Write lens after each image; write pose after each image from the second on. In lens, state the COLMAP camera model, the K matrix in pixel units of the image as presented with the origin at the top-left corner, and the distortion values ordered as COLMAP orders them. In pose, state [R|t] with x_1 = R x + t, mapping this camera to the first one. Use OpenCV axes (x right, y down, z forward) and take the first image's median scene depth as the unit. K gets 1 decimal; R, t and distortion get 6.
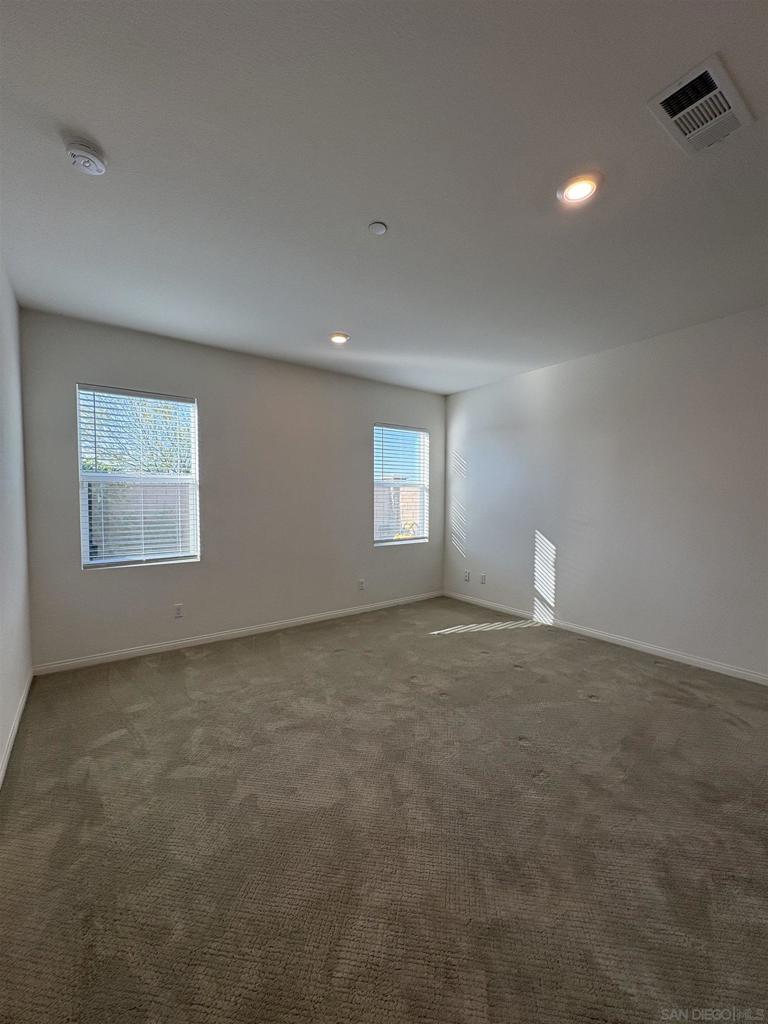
lens RADIAL K [[408.0, 0, 391.0], [0, 408.0, 517.1], [0, 0, 1]] dist [0.000983, -0.000389]
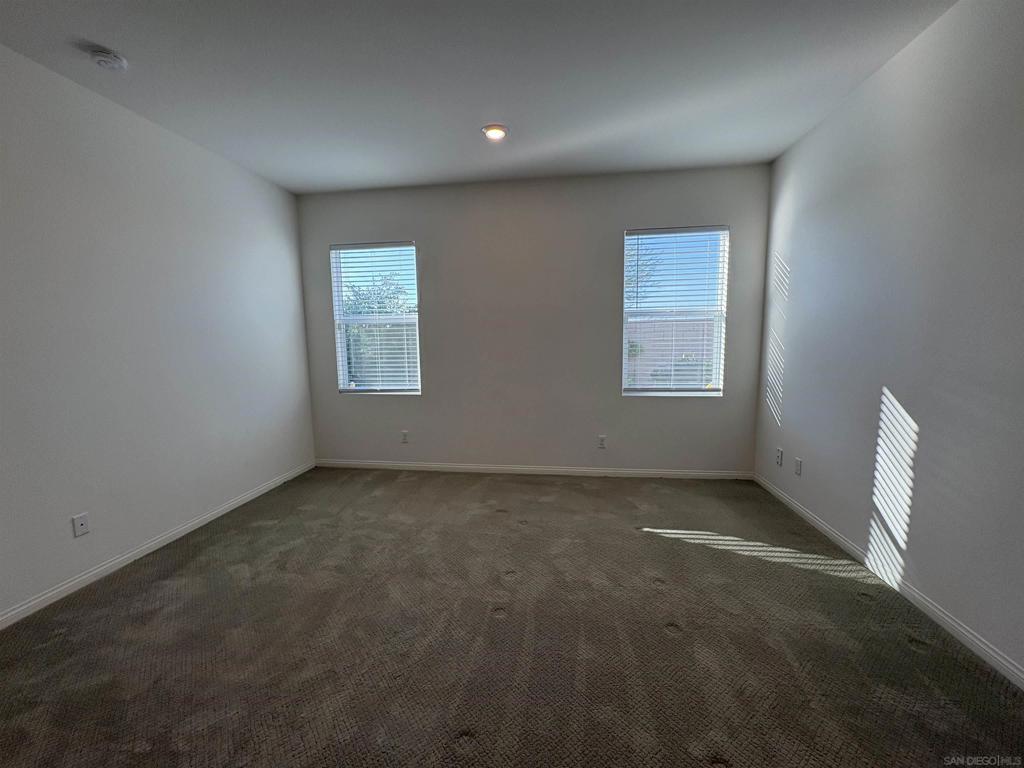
lens RADIAL K [[408.0, 0, 513.8], [0, 408.0, 382.8], [0, 0, 1]] dist [0.000983, -0.000389]
pose [[0.711950, 0.057467, -0.699875, 0.404550], [-0.018135, 0.997818, 0.063484, 0.003458], [0.701996, -0.032505, 0.711439, 0.358428]]
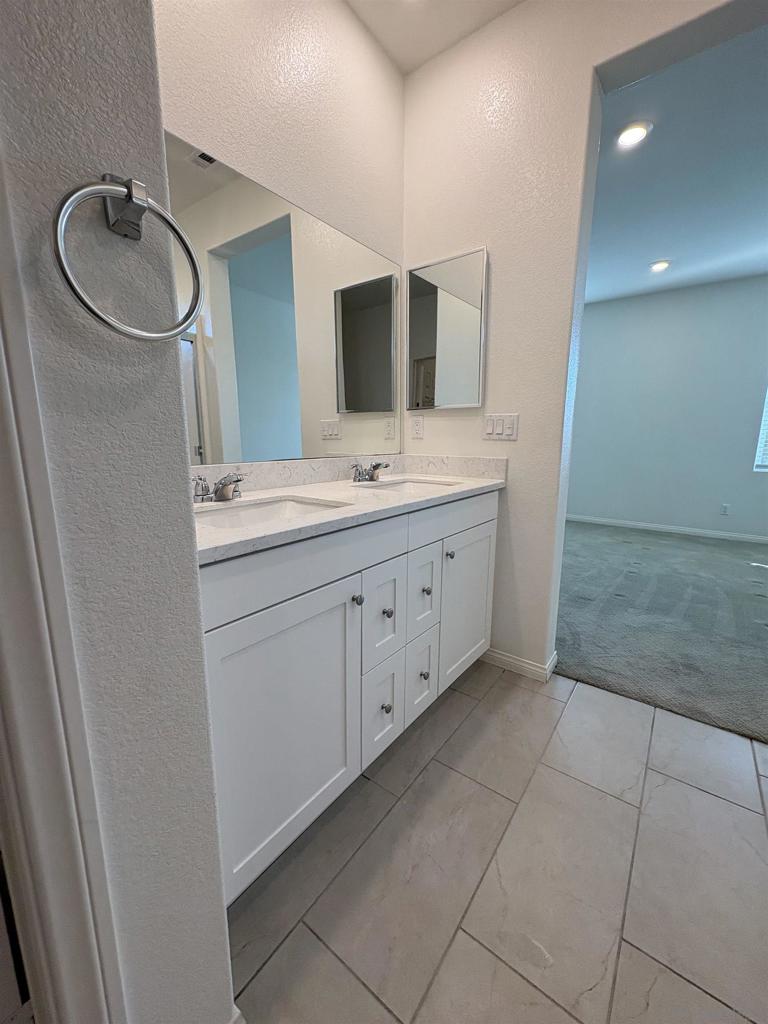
lens RADIAL K [[408.0, 0, 381.6], [0, 408.0, 509.1], [0, 0, 1]] dist [0.000983, -0.000389]
pose [[0.271578, 0.166322, -0.947936, 0.686771], [-0.058710, 0.985983, 0.156178, 0.072182], [0.960624, 0.013239, 0.277536, -0.025756]]
